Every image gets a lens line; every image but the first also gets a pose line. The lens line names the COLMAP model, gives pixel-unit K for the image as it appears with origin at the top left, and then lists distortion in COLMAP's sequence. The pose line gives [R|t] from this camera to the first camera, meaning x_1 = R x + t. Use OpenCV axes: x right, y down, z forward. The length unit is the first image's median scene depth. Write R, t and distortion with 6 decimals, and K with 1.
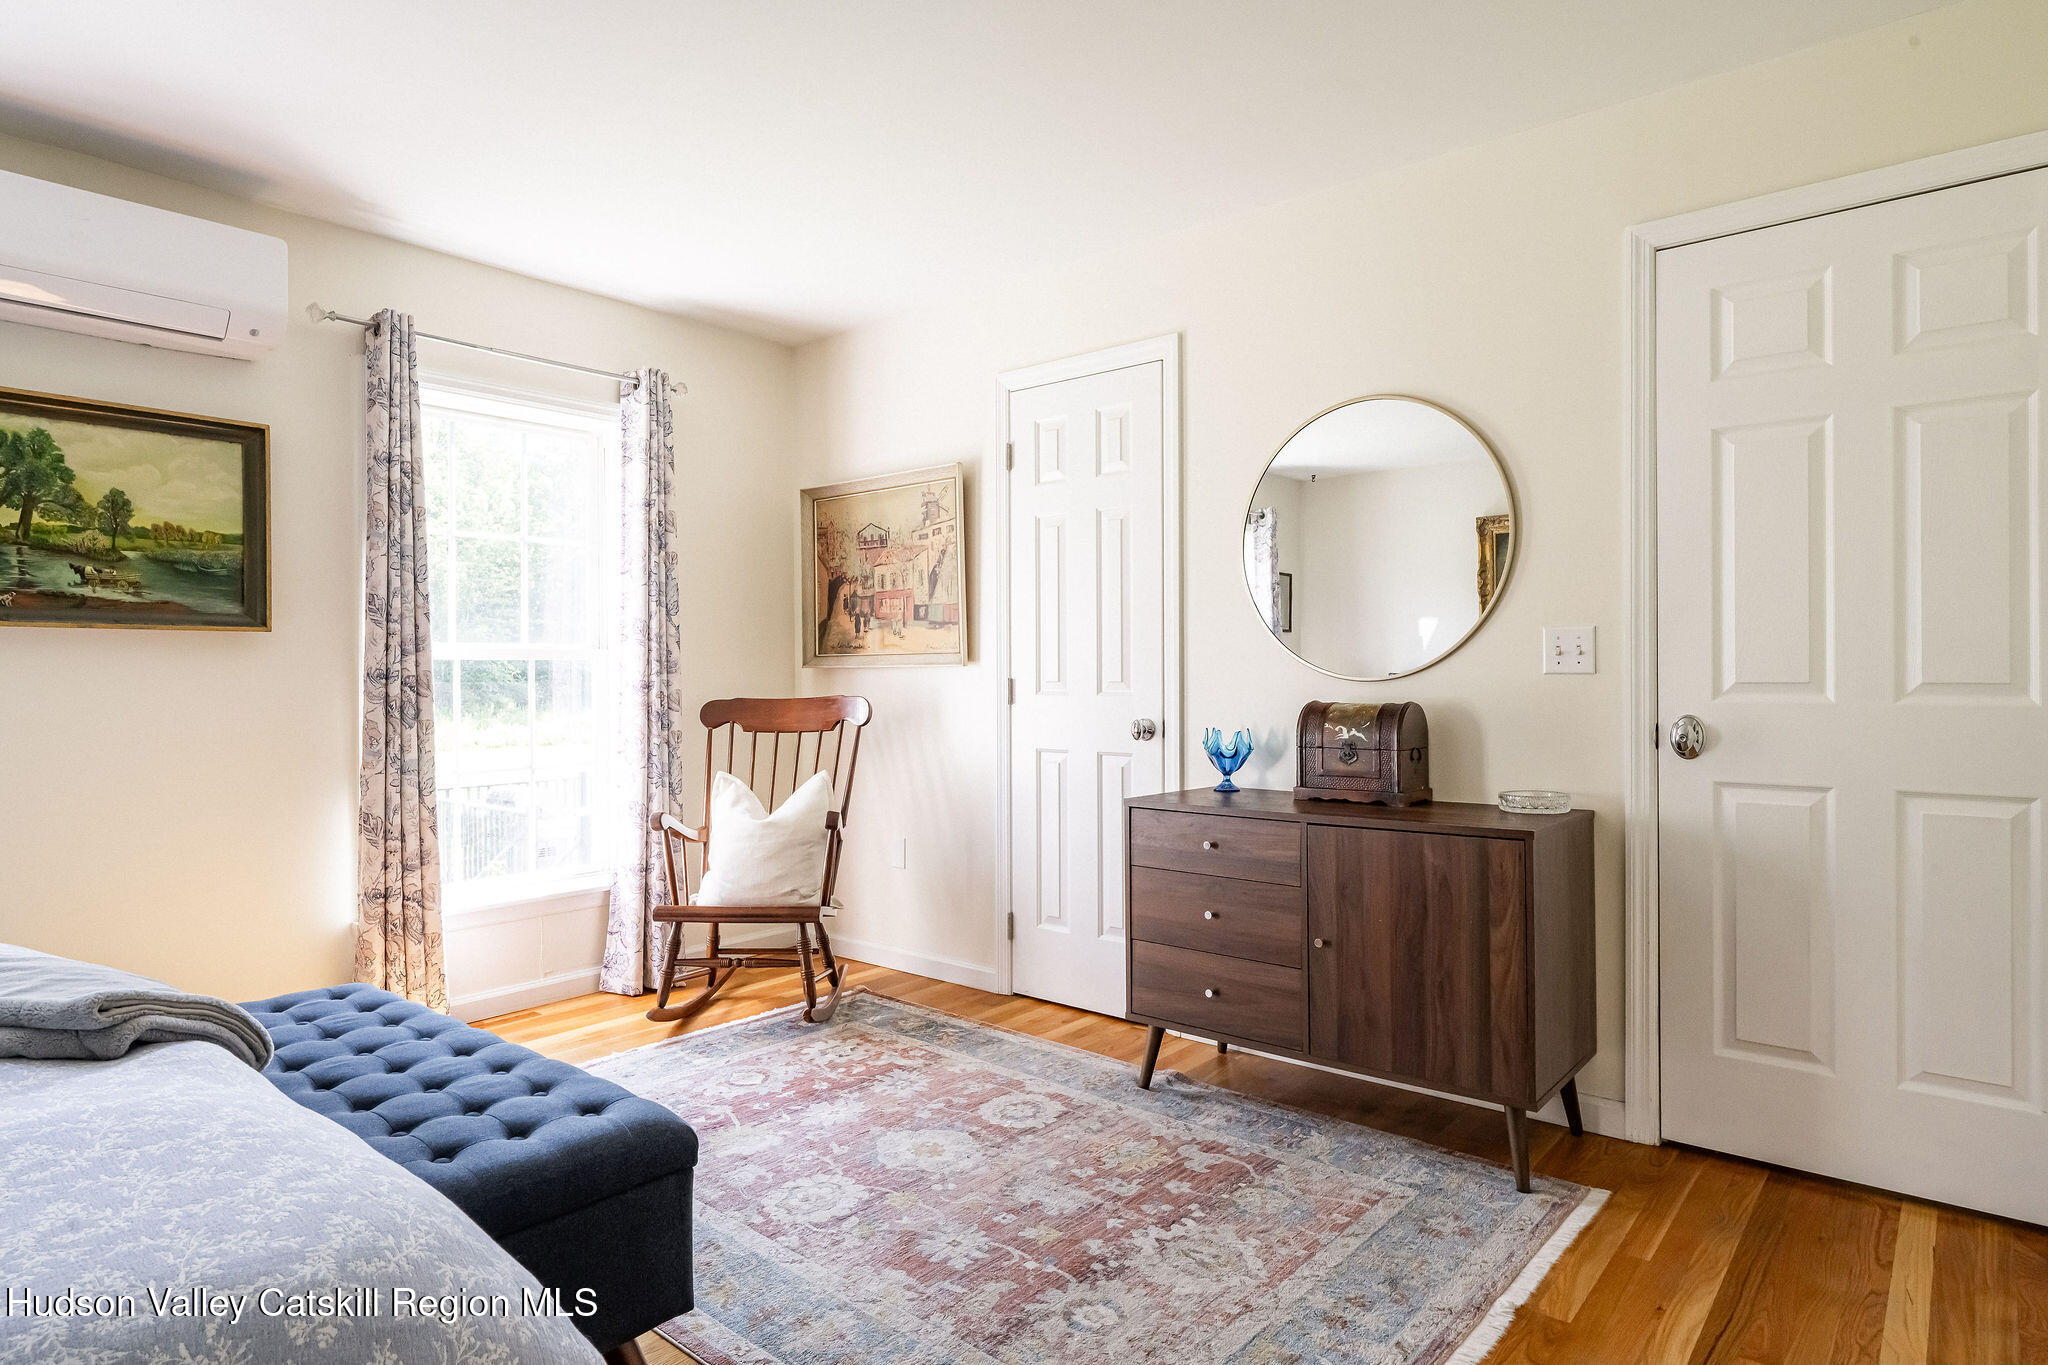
lens RADIAL K [[1123.8, 0, 1030.6], [0, 1123.8, 667.8], [0, 0, 1]] dist [0.002458, 0.000005]
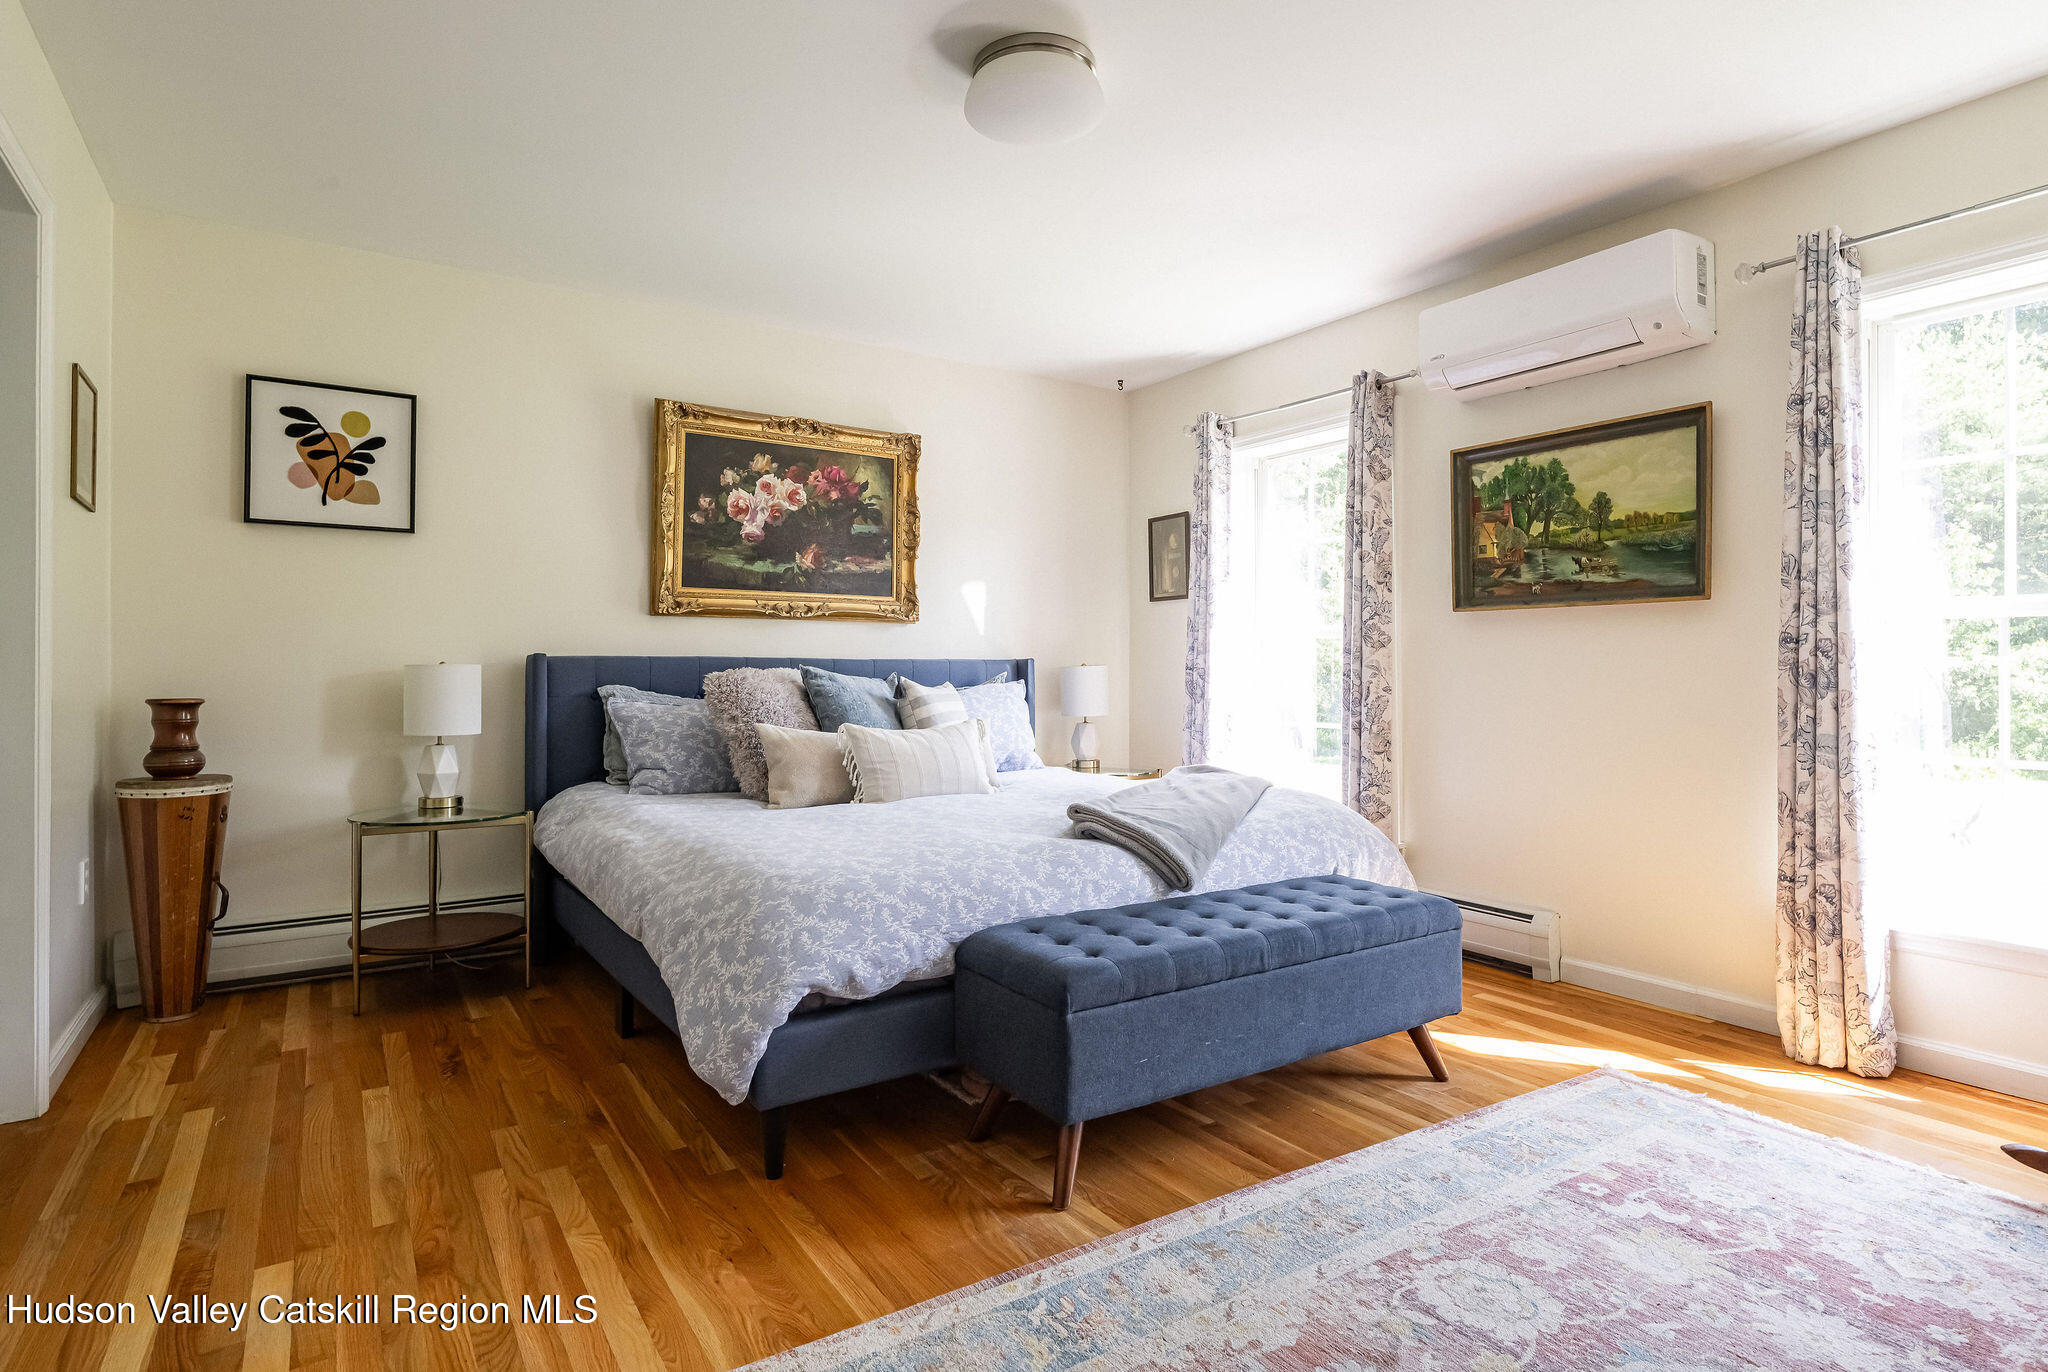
lens RADIAL K [[1030.5, 0, 989.8], [0, 1030.5, 649.0], [0, 0, 1]] dist [0.004869, 0.000810]
pose [[-0.278561, -0.011722, -0.960347, 0.447667], [0.009054, 0.999849, -0.014830, 0.023221], [0.960376, -0.012826, -0.278412, 0.657119]]
